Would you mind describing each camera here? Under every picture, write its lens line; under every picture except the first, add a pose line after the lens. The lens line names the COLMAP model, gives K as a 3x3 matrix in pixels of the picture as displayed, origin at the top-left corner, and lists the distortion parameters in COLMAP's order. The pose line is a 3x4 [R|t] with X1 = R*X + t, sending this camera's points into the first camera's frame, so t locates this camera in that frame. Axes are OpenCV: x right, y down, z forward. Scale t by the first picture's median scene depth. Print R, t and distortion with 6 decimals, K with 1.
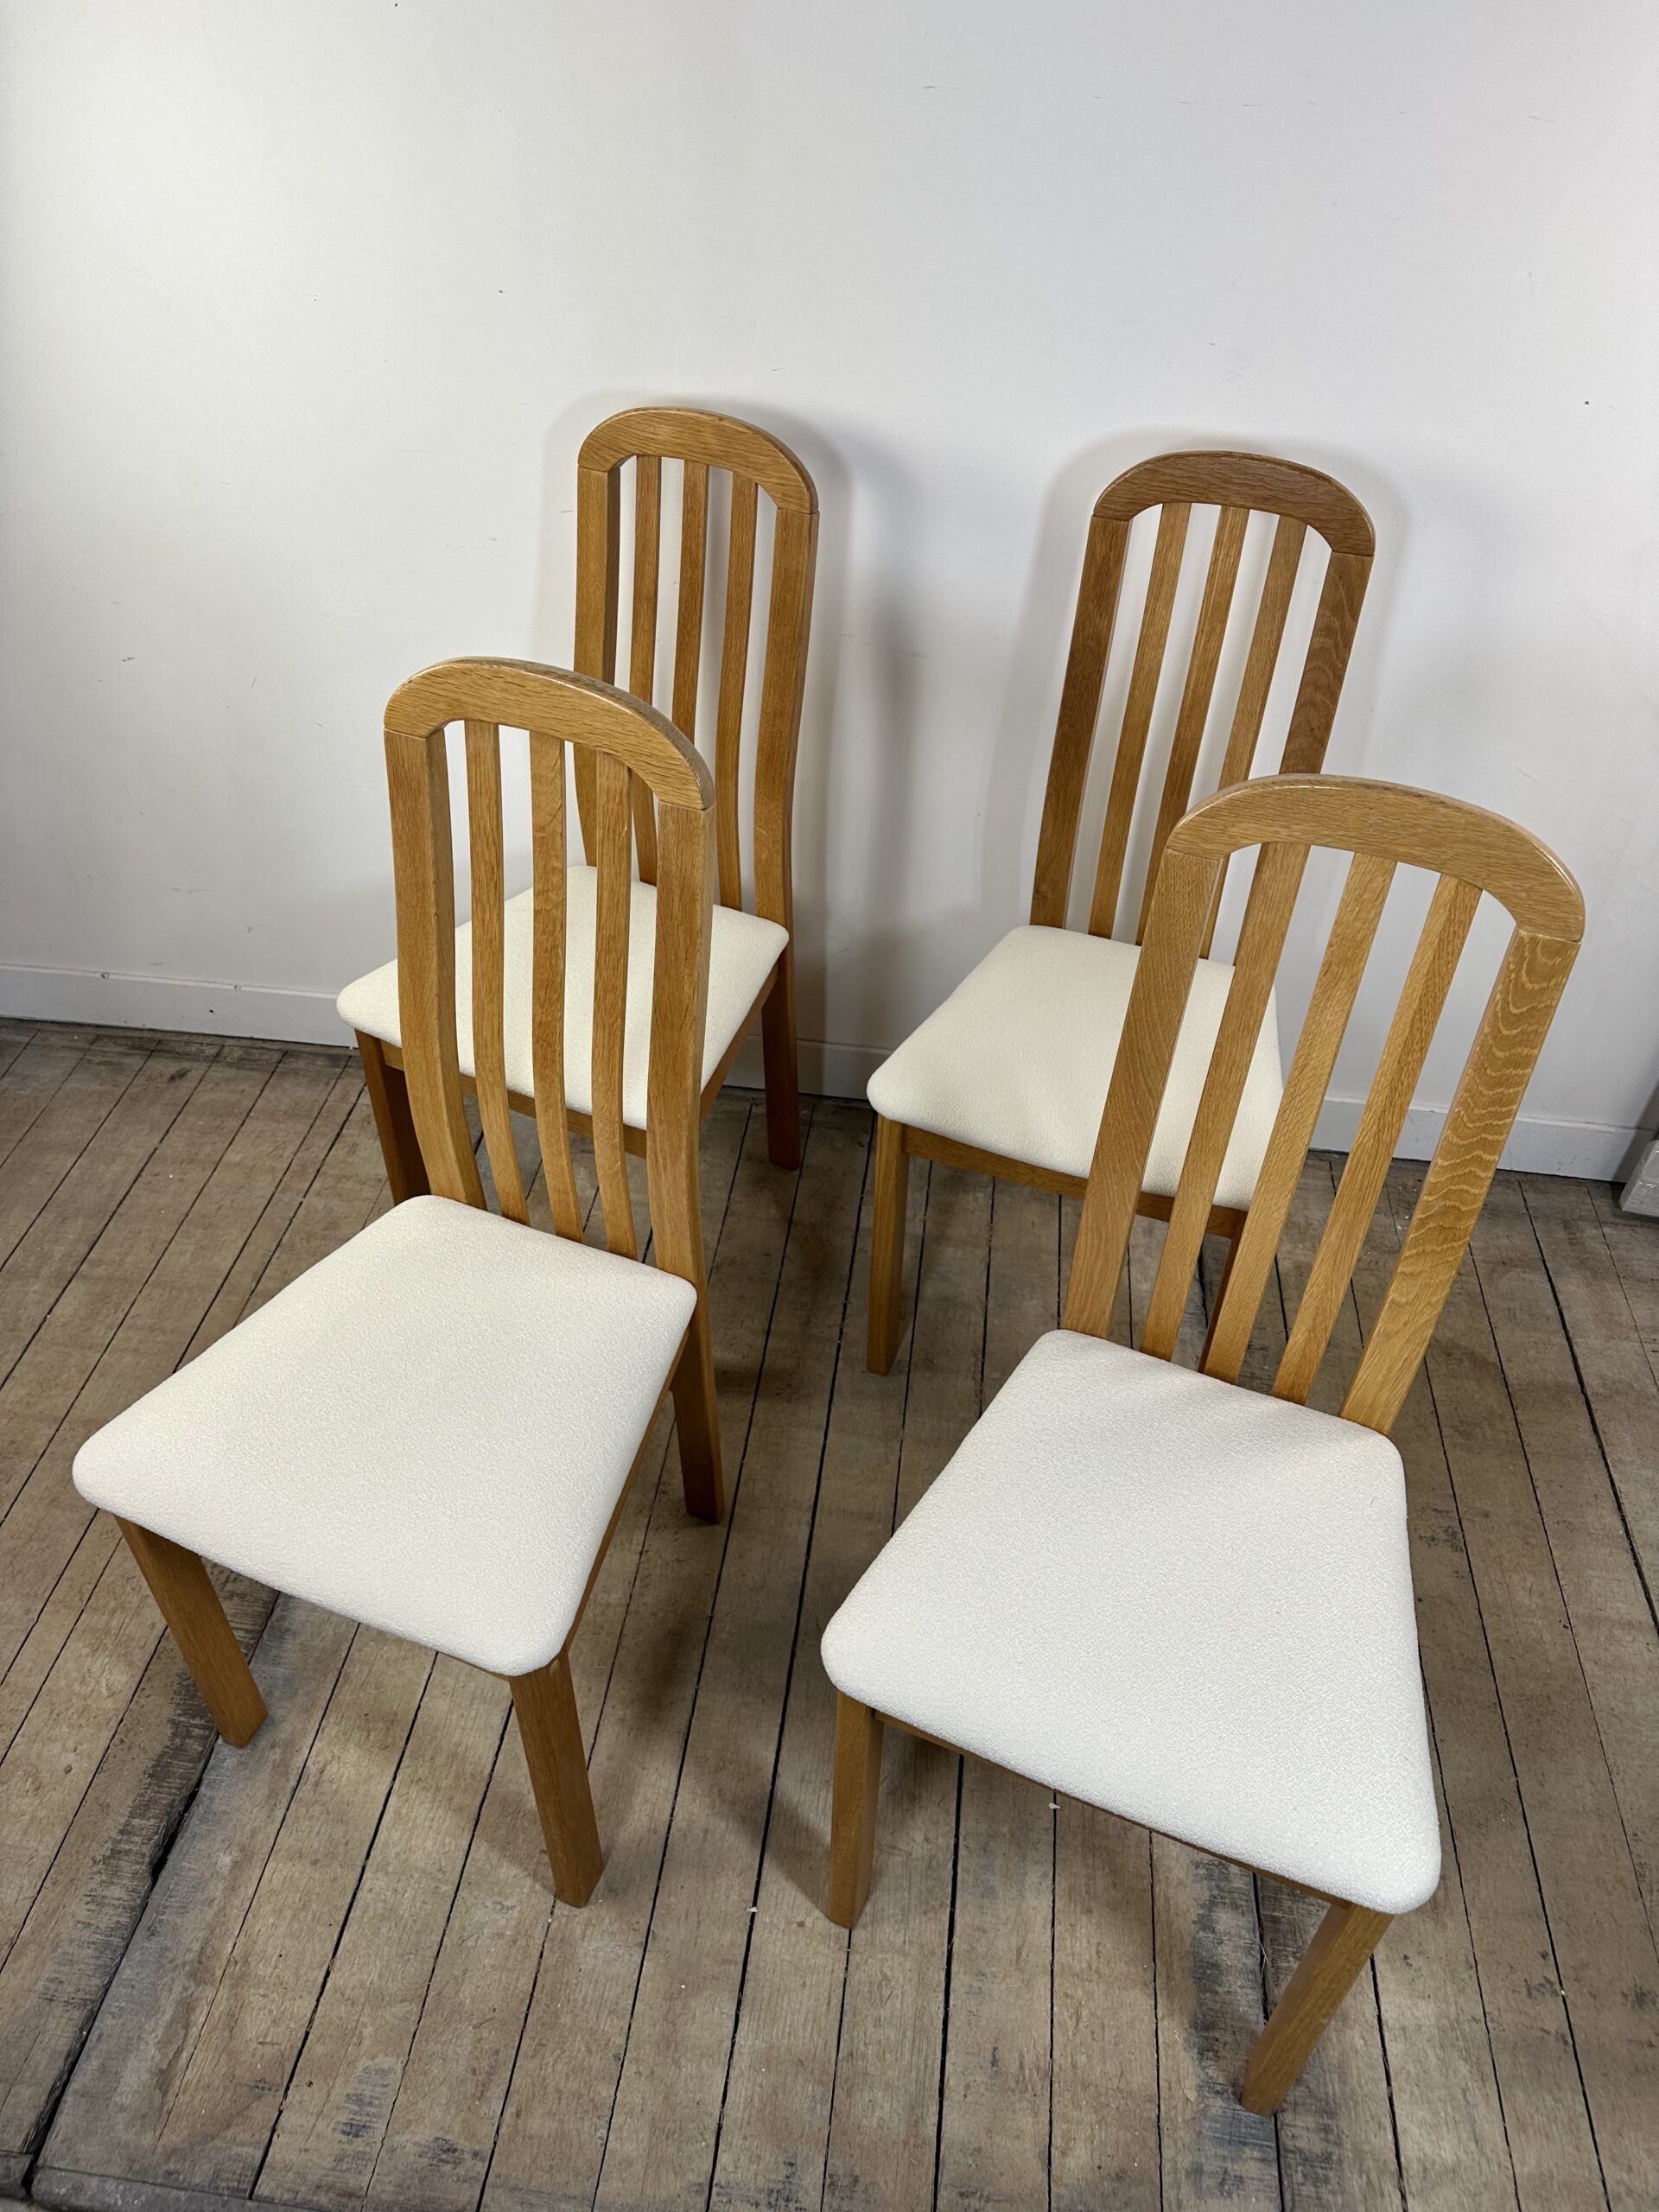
lens RADIAL K [[1569.7, 0, 824.1], [0, 1569.7, 1085.7], [0, 0, 1]] dist [0.021673, -0.033973]
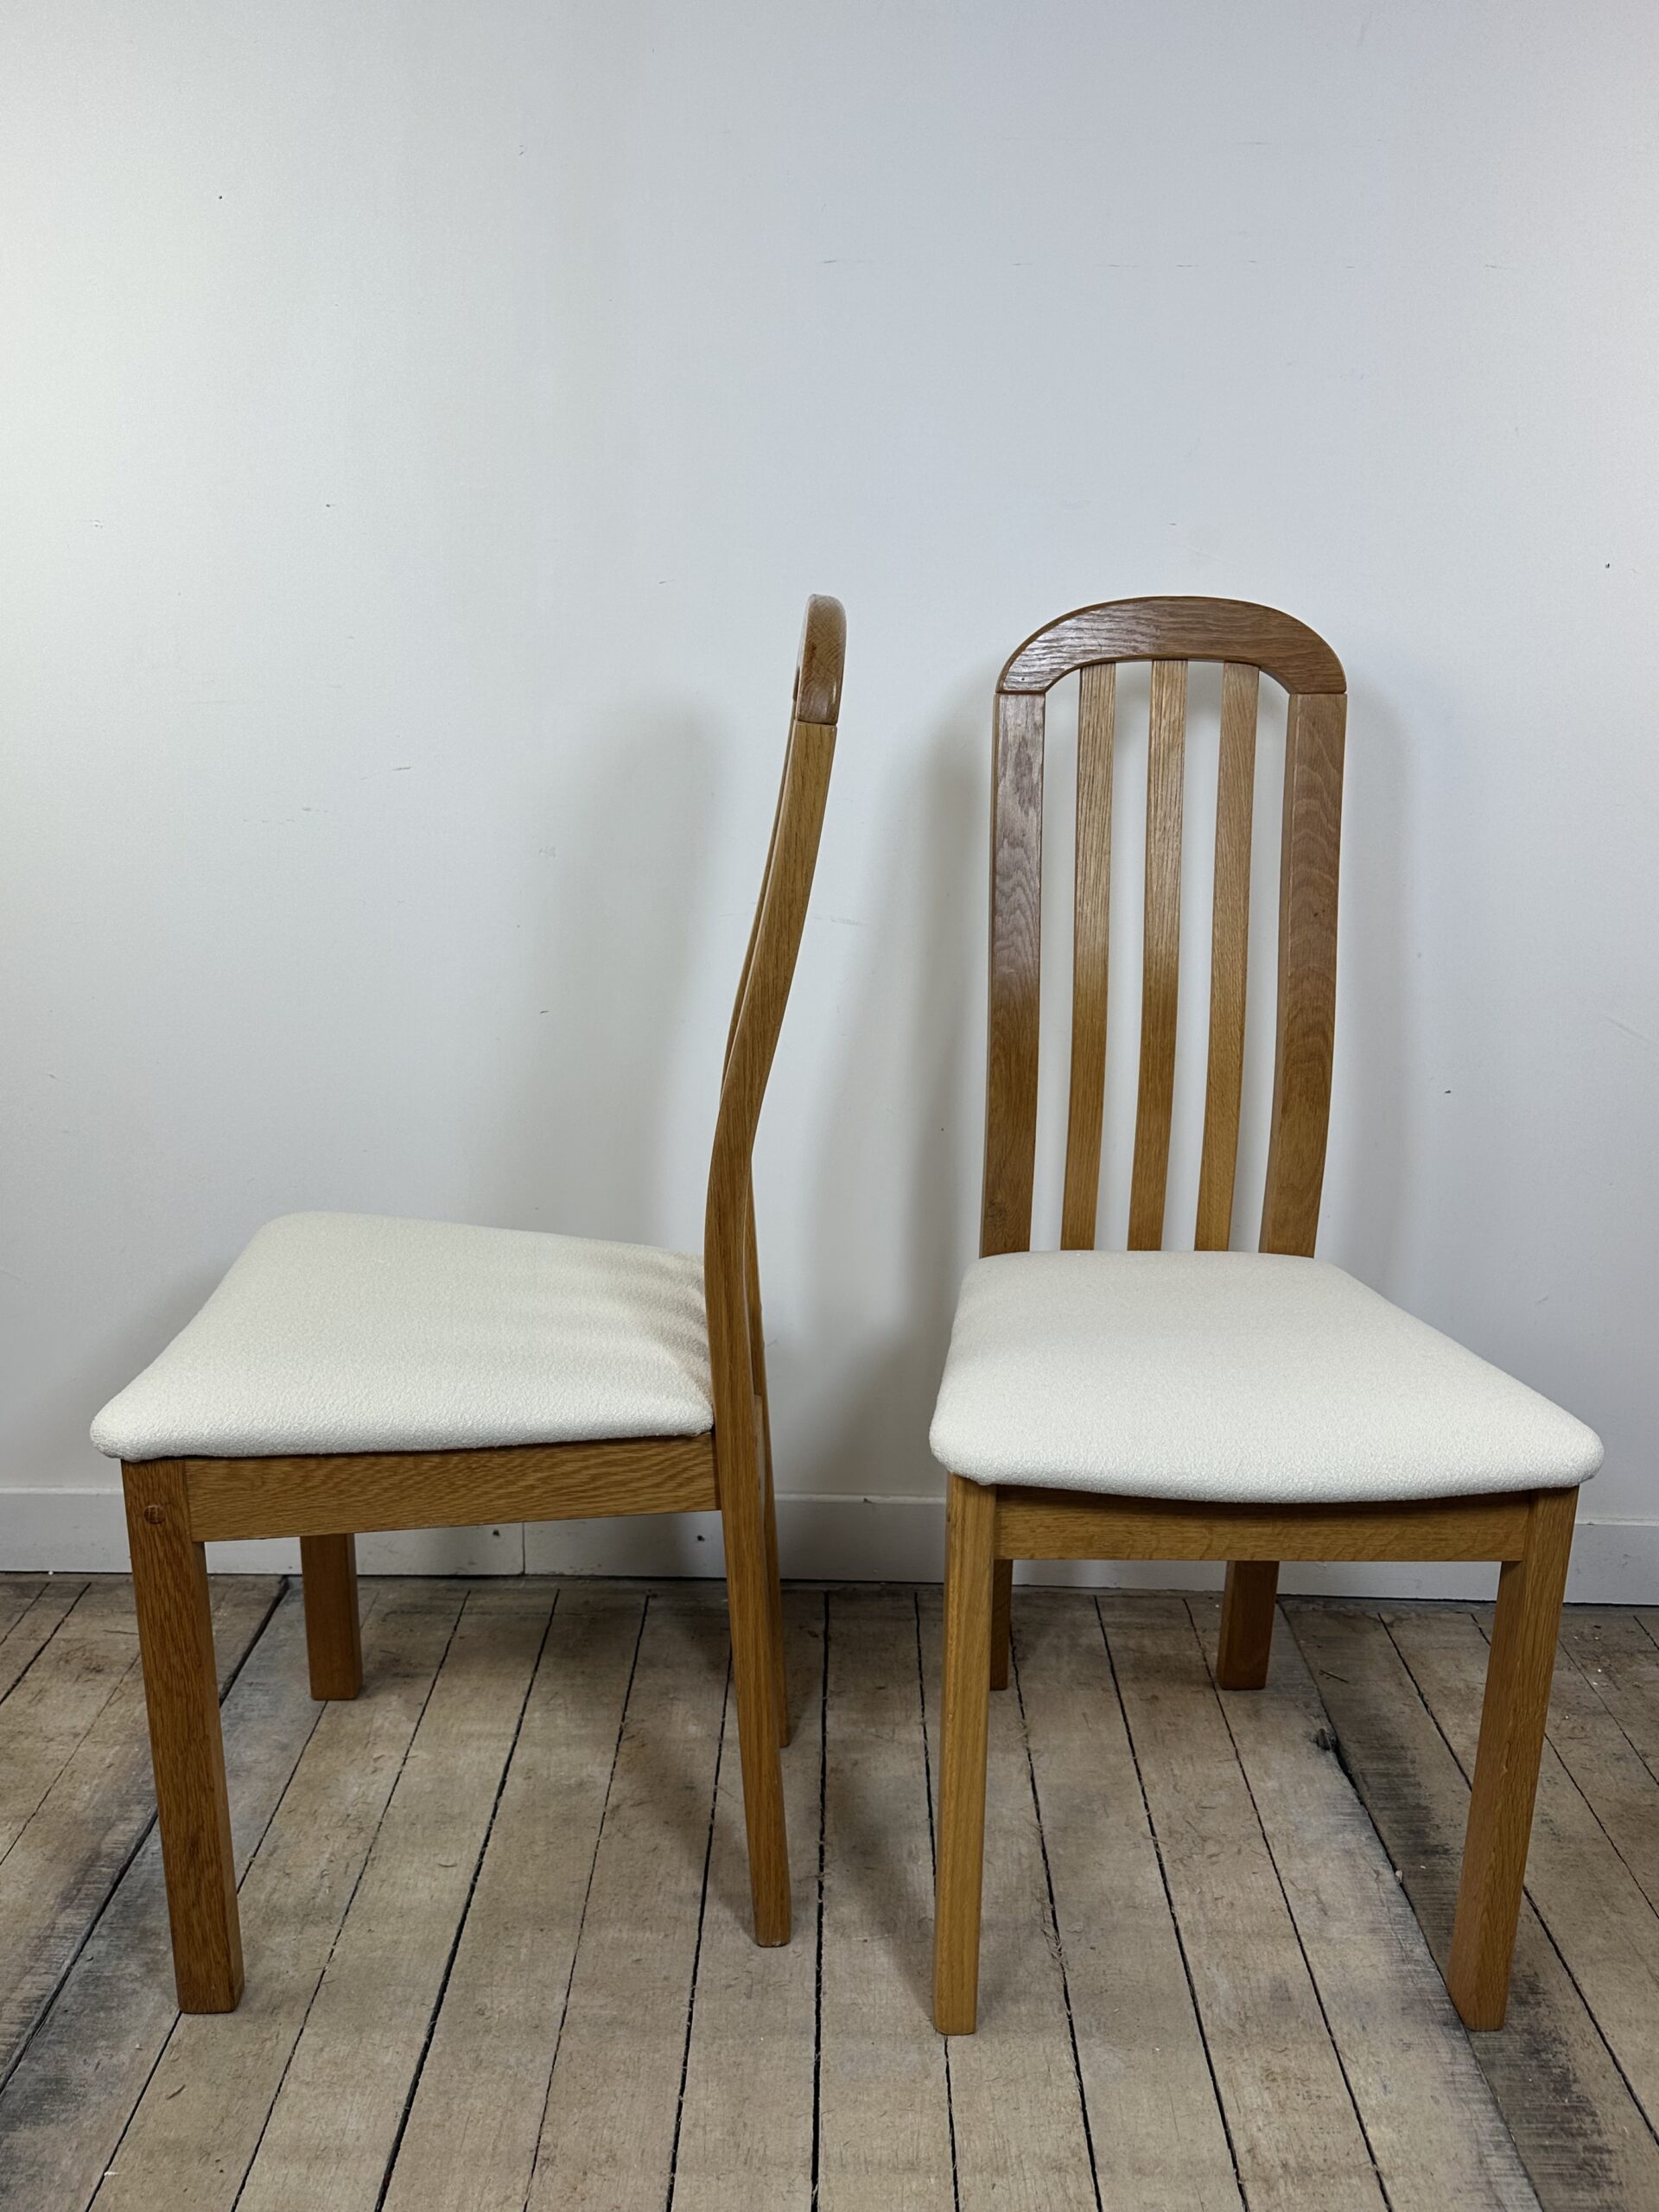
lens RADIAL K [[1802.7, 0, 813.9], [0, 1802.7, 1118.1], [0, 0, 1]] dist [-0.004549, -0.008498]
pose [[0.993887, -0.045545, 0.100568, -0.059526], [0.082710, 0.910556, -0.405028, 0.203443], [-0.073126, 0.410870, 0.908757, 0.265890]]
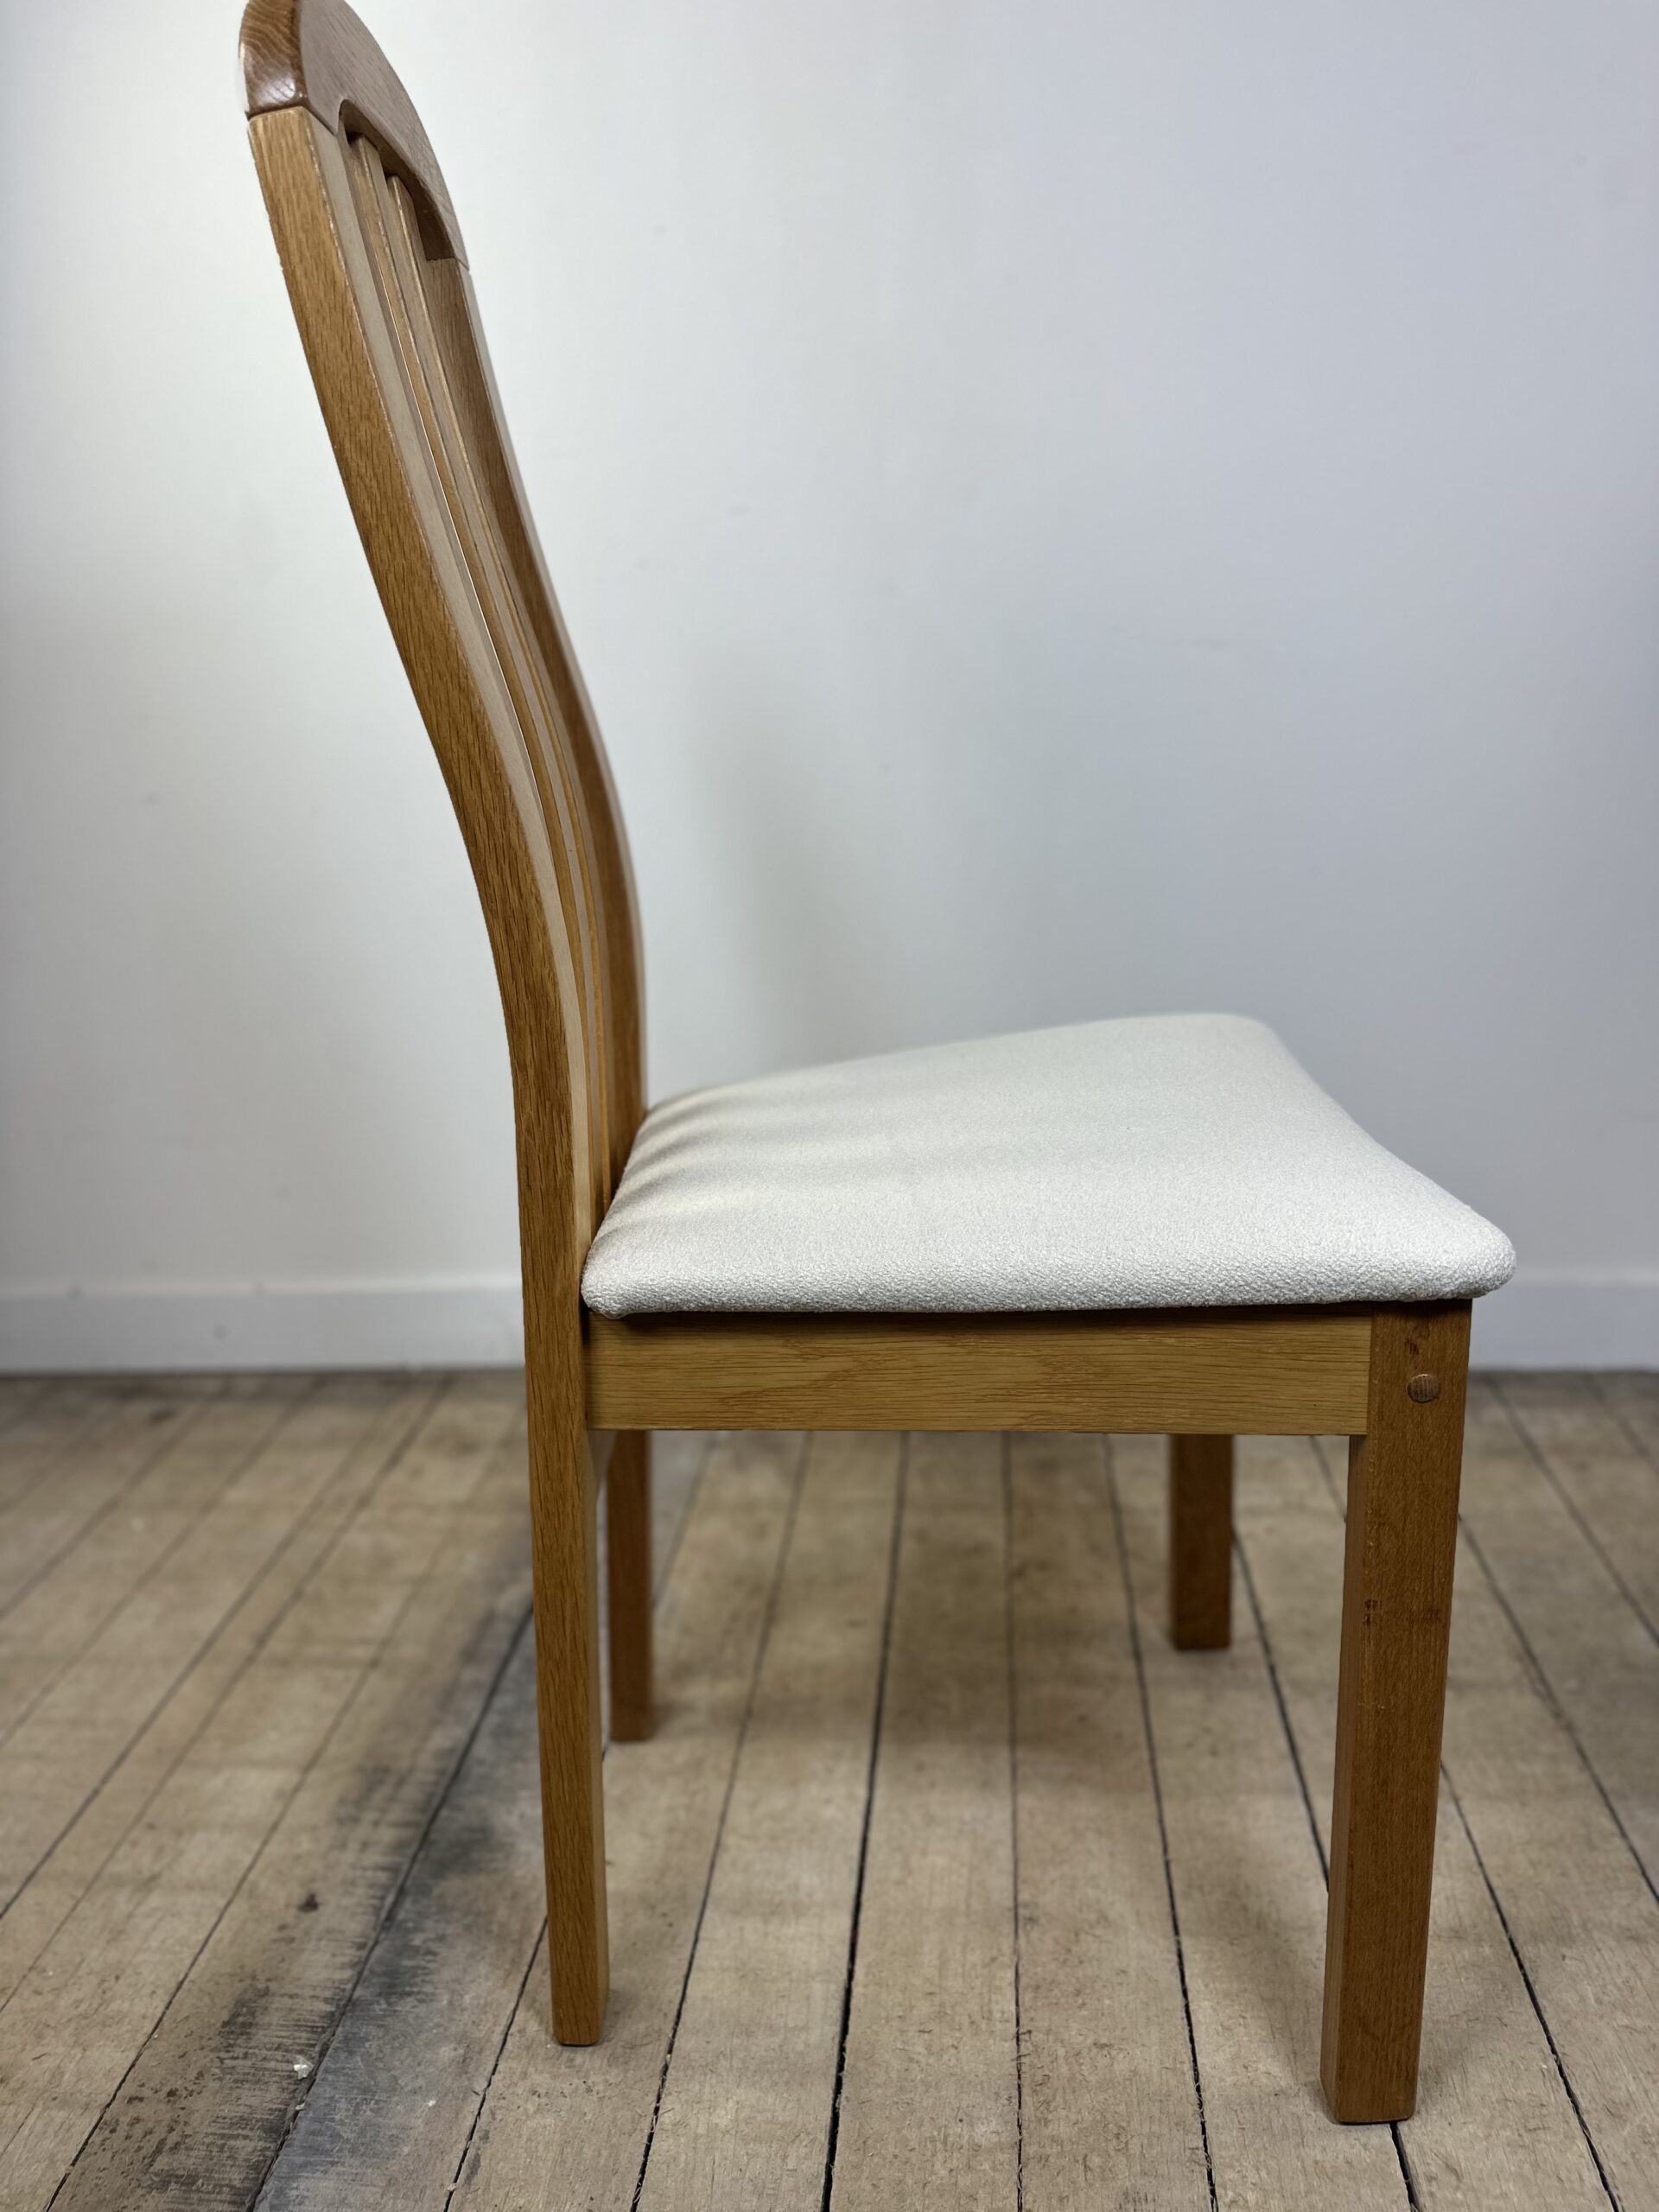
lens RADIAL K [[1569.7, 0, 817.6], [0, 1569.7, 1126.8], [0, 0, 1]] dist [0.021673, -0.033973]
pose [[0.996886, -0.078788, -0.003284, -0.162832], [0.071110, 0.916180, -0.394408, 0.239944], [0.034083, 0.392946, 0.918930, 0.470845]]
